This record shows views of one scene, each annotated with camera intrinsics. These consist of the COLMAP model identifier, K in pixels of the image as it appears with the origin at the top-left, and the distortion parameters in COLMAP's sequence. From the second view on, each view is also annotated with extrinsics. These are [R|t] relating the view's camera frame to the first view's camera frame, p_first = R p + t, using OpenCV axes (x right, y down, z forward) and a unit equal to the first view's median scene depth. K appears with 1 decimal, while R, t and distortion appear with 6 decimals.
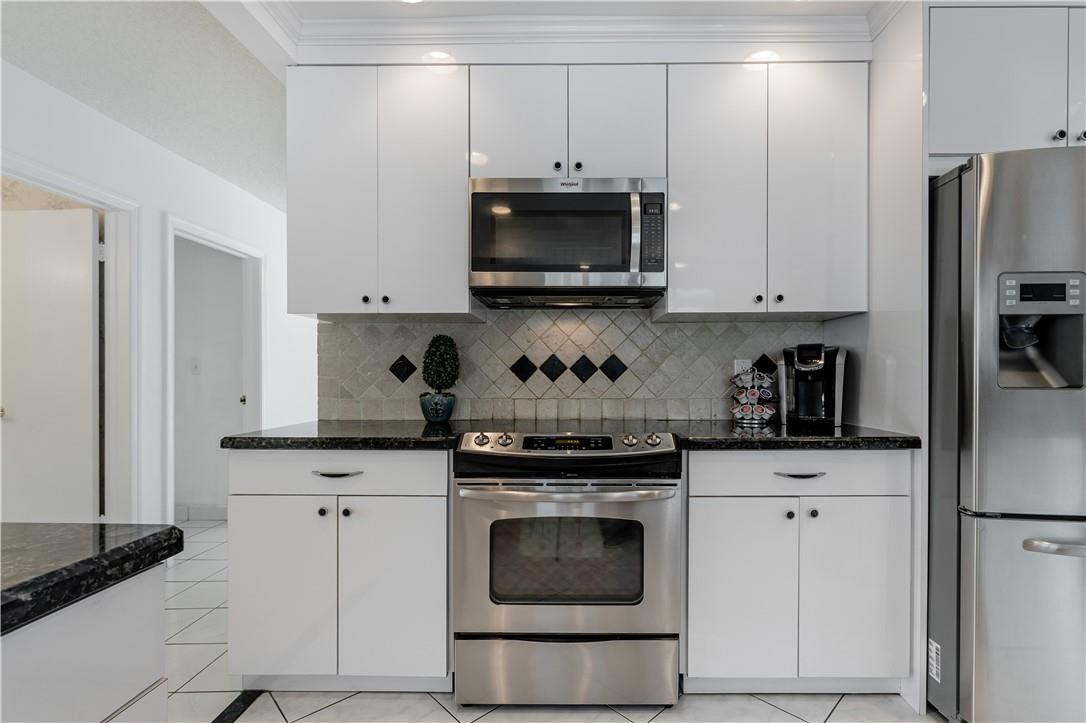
lens RADIAL K [[494.4, 0, 568.3], [0, 494.4, 377.1], [0, 0, 1]] dist [-0.003650, 0.000148]
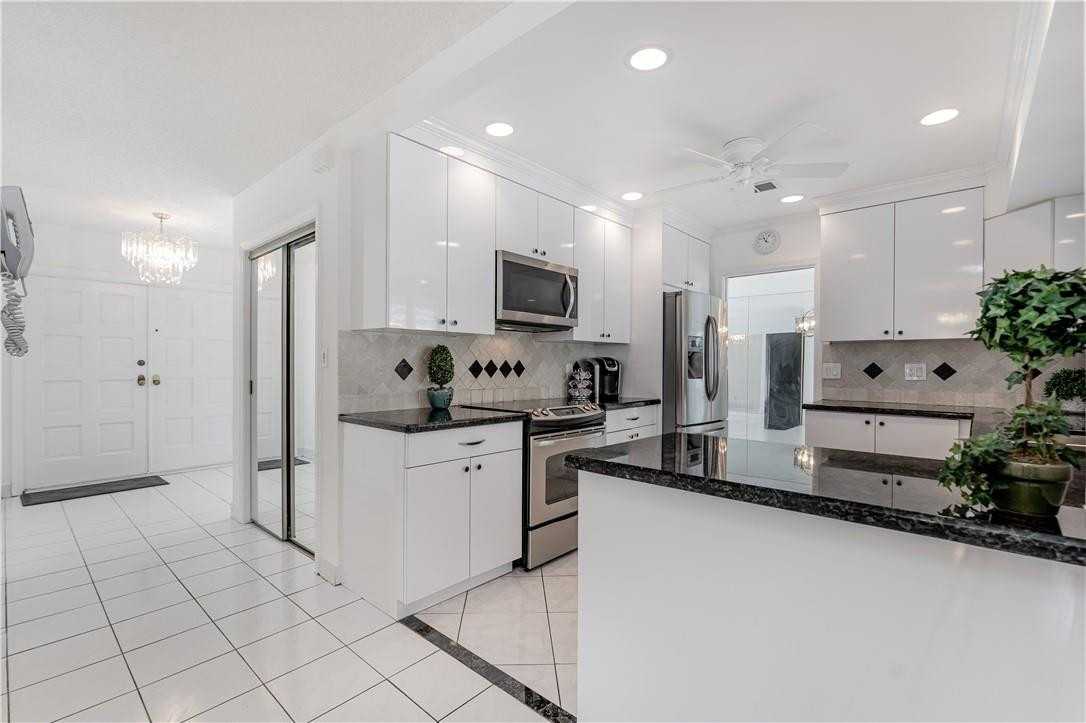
lens RADIAL K [[494.4, 0, 539.6], [0, 494.4, 364.5], [0, 0, 1]] dist [-0.003650, 0.000148]
pose [[0.659953, 0.003867, 0.751297, -1.069513], [-0.005120, 0.999987, -0.000650, -0.030850], [-0.751289, -0.003418, 0.659964, -0.105952]]
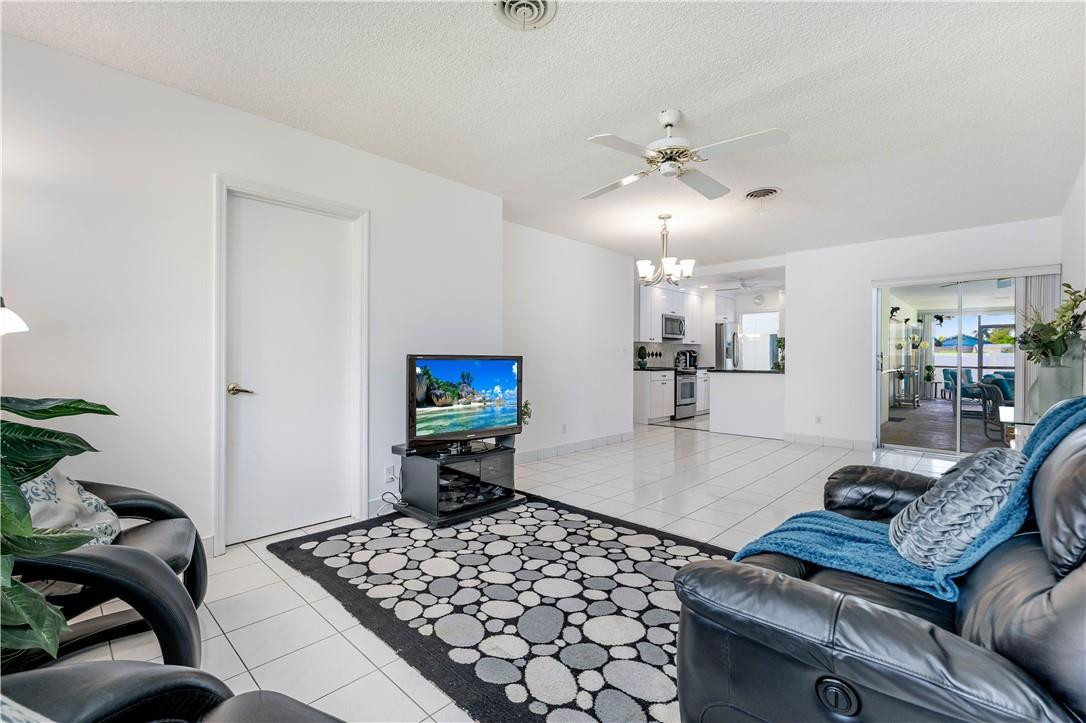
lens RADIAL K [[494.4, 0, 541.2], [0, 494.4, 359.4], [0, 0, 1]] dist [-0.003650, 0.000148]
pose [[0.684452, -0.002772, 0.729053, -3.616387], [-0.000486, 0.999991, 0.004259, 0.006053], [-0.729058, -0.003269, 0.684444, -1.107774]]
